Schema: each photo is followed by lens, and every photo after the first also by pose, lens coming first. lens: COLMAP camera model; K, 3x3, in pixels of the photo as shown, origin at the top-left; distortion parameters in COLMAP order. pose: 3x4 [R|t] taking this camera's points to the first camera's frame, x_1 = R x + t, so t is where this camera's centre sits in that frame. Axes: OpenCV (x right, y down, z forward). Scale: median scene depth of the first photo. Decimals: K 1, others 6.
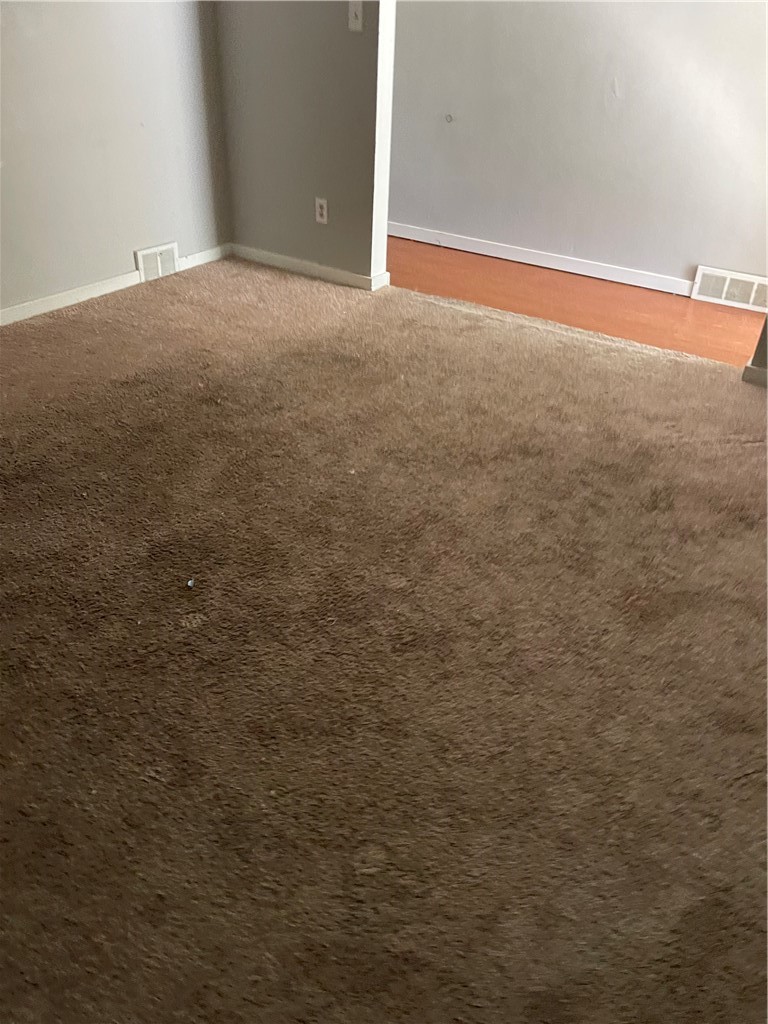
lens RADIAL K [[778.4, 0, 380.3], [0, 778.4, 513.9], [0, 0, 1]] dist [0.102874, -0.123376]
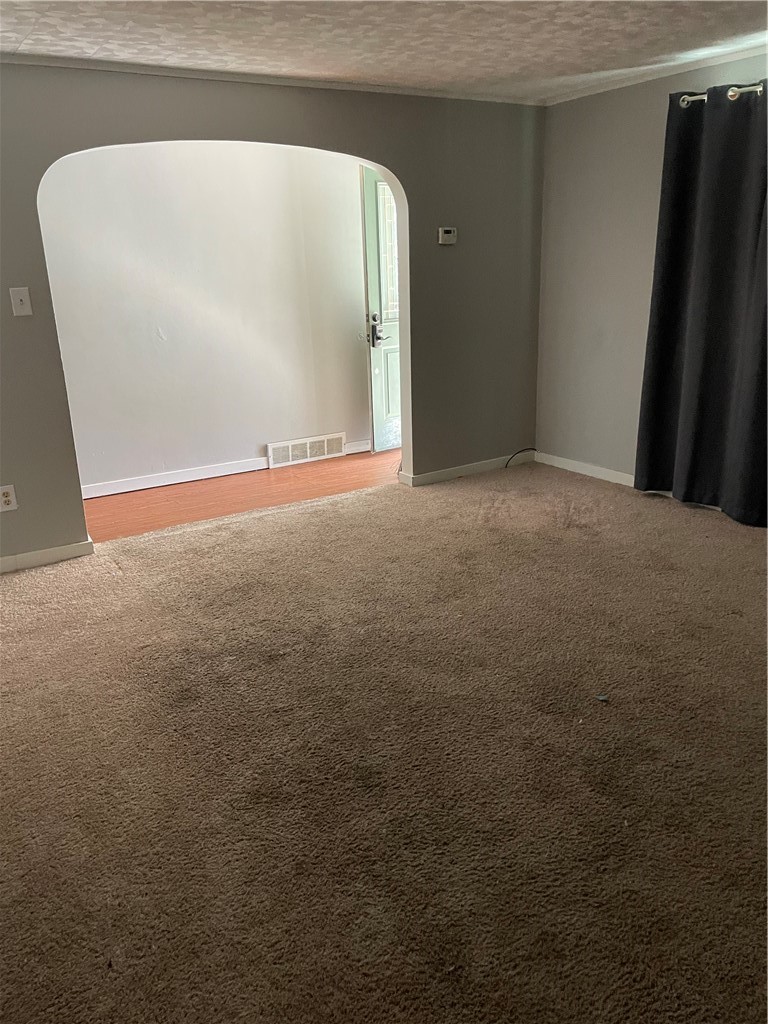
lens RADIAL K [[778.4, 0, 380.3], [0, 778.4, 513.9], [0, 0, 1]] dist [0.102874, -0.123376]
pose [[0.438769, -0.335501, 0.833619, -0.702433], [0.541690, 0.838936, 0.052526, -0.213227], [-0.716975, 0.428516, 0.549837, 0.253912]]
